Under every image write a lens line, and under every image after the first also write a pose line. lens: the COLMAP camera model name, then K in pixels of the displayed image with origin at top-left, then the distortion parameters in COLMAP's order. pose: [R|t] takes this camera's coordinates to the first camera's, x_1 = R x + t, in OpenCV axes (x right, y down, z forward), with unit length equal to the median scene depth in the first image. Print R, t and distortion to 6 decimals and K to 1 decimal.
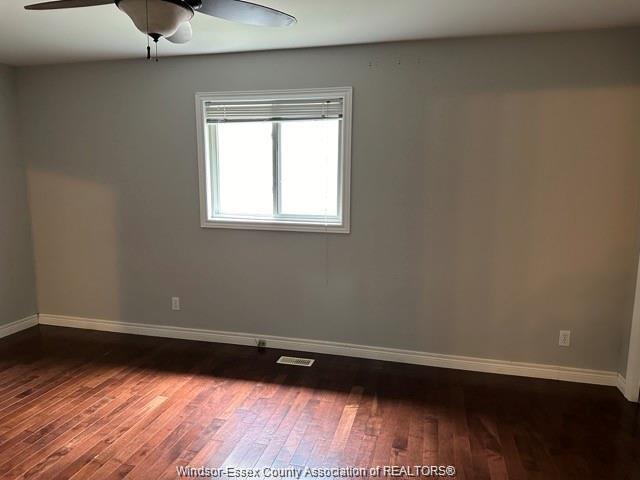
lens RADIAL K [[448.3, 0, 319.9], [0, 448.3, 245.4], [0, 0, 1]] dist [0.046478, -0.054137]
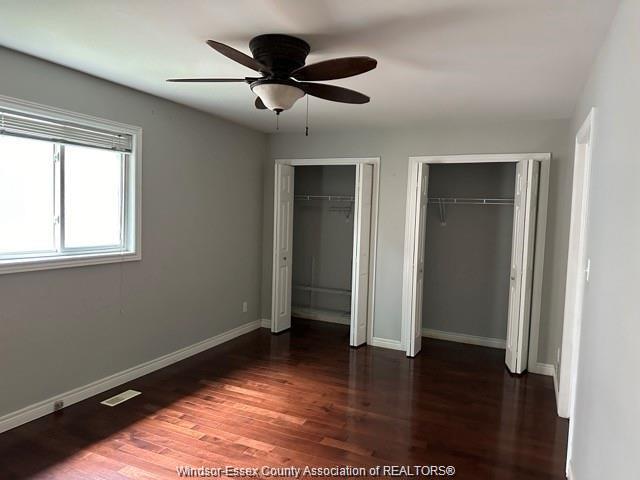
lens RADIAL K [[448.3, 0, 324.5], [0, 448.3, 237.8], [0, 0, 1]] dist [0.046478, -0.054137]
pose [[0.178231, -0.056363, 0.982373, -0.911824], [0.121259, 0.992007, 0.034916, -0.062680], [-0.976489, 0.112898, 0.183641, 0.362480]]
